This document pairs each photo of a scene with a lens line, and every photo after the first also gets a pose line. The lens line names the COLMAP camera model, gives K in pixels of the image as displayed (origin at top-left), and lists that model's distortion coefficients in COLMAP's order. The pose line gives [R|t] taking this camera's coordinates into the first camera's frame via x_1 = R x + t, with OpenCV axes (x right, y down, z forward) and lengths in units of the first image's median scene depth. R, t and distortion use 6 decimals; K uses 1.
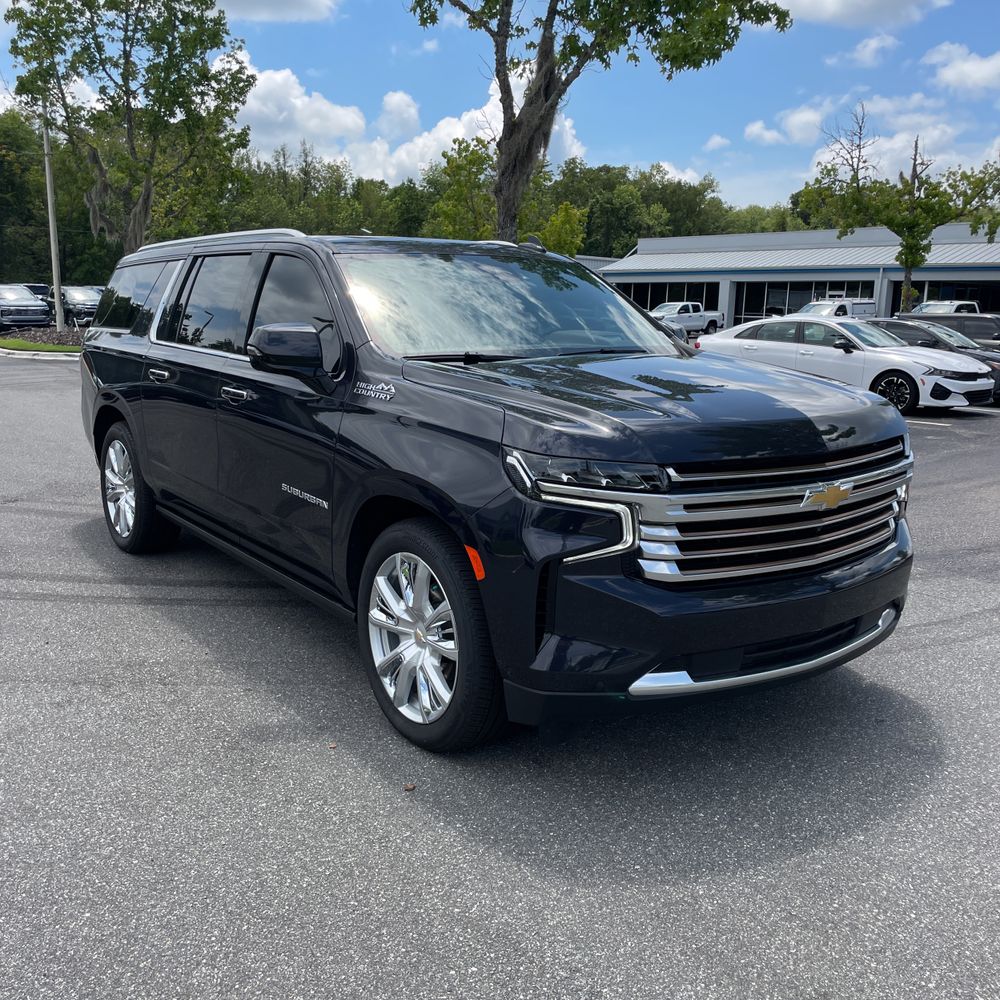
lens RADIAL K [[1014.3, 0, 503.2], [0, 1014.3, 489.1], [0, 0, 1]] dist [0.028104, 0.000000]
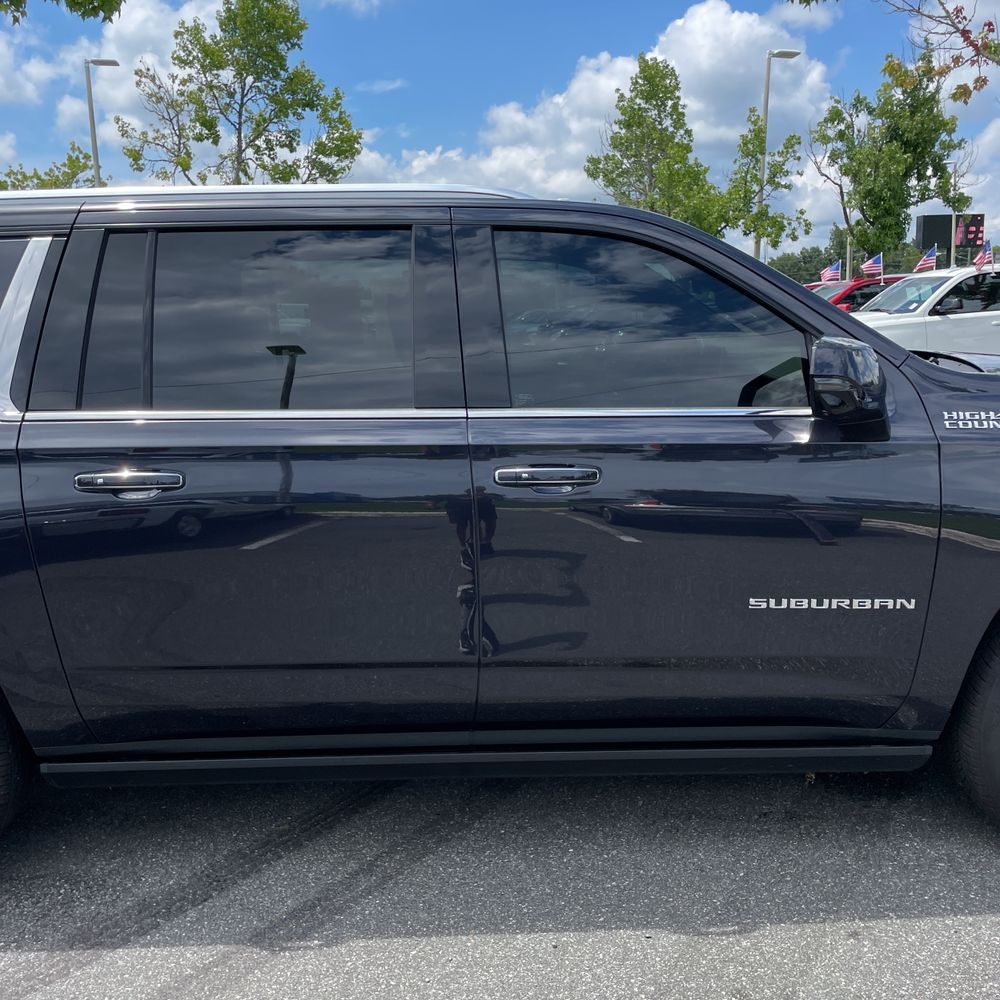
lens RADIAL K [[1014.3, 0, 503.7], [0, 1014.3, 507.2], [0, 0, 1]] dist [0.028104, 0.000000]
pose [[0.570993, -0.186132, 0.799576, -0.114737], [0.177955, 0.978864, 0.100787, -0.022099], [-0.801435, 0.084740, 0.592048, 0.108467]]
